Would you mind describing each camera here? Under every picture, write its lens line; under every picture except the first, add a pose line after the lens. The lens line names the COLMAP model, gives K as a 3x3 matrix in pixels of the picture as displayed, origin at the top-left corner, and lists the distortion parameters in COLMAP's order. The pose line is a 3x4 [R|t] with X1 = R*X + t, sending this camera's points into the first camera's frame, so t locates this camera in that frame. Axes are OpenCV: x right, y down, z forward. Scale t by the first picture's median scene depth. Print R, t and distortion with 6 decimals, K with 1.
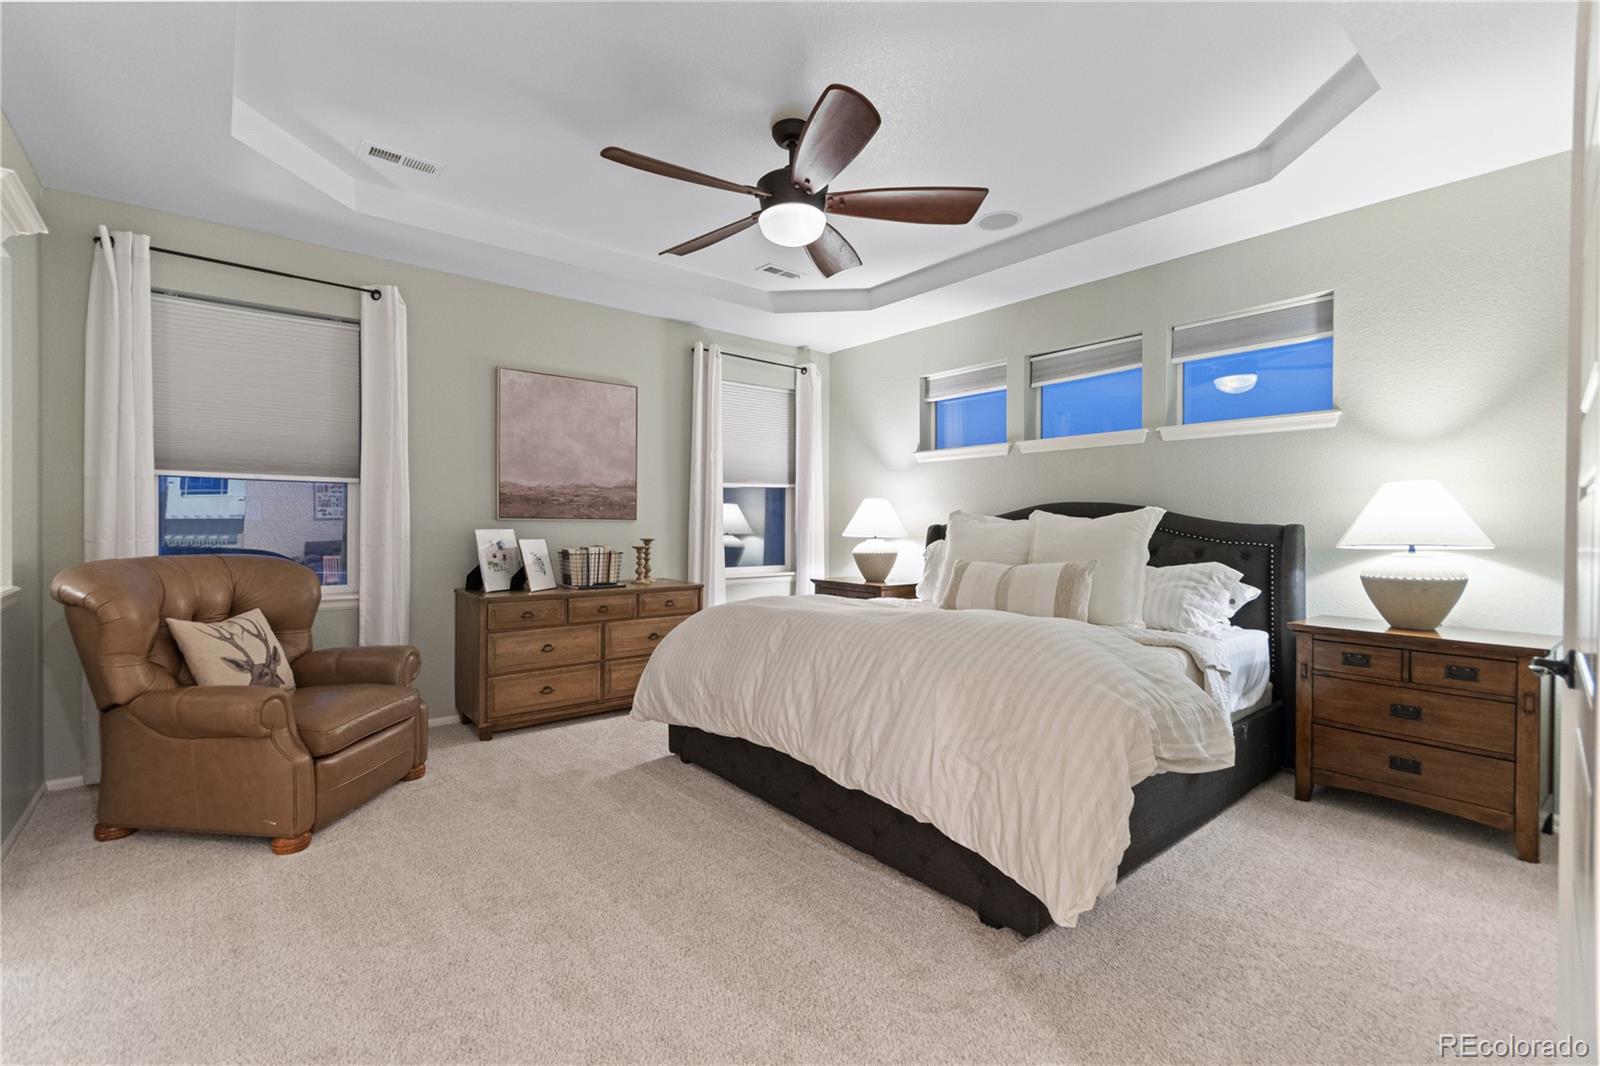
lens RADIAL K [[712.6, 0, 794.3], [0, 712.6, 523.5], [0, 0, 1]] dist [0.002037, 0.000056]
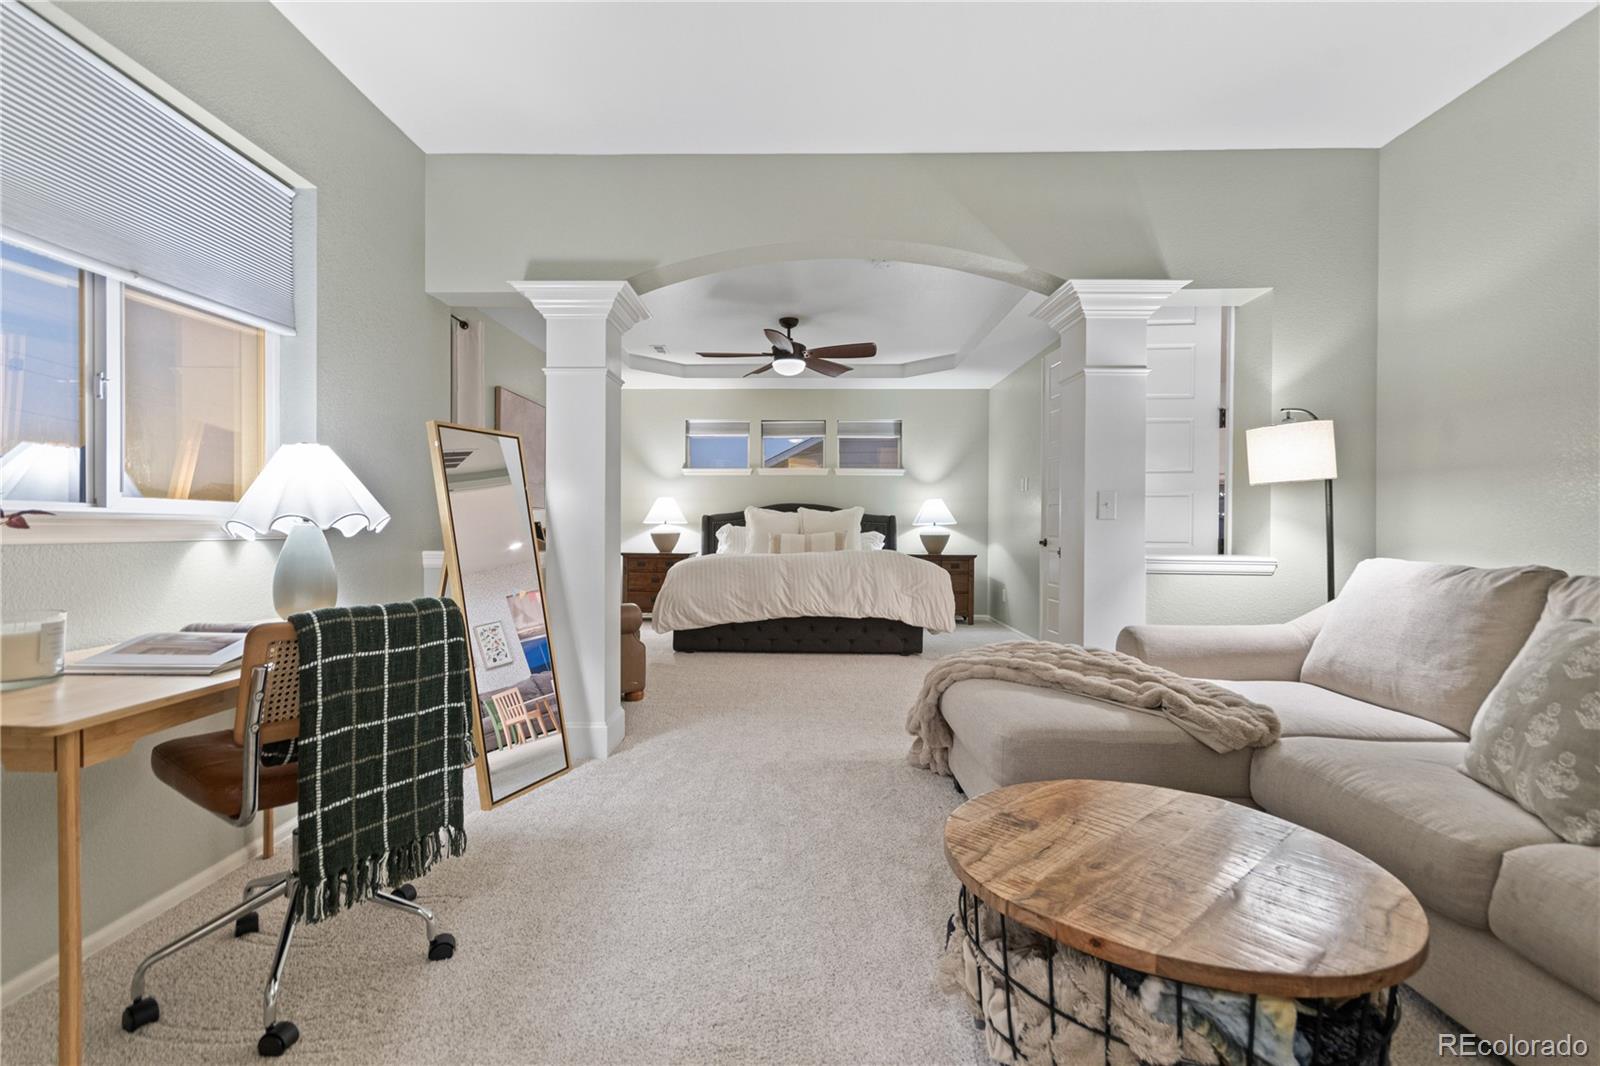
lens RADIAL K [[712.6, 0, 794.3], [0, 712.6, 523.5], [0, 0, 1]] dist [0.002037, 0.000056]
pose [[0.640043, 0.004132, 0.768328, -1.232156], [-0.001792, 0.999991, -0.003886, 0.035828], [-0.768337, 0.001110, 0.640045, -0.253532]]
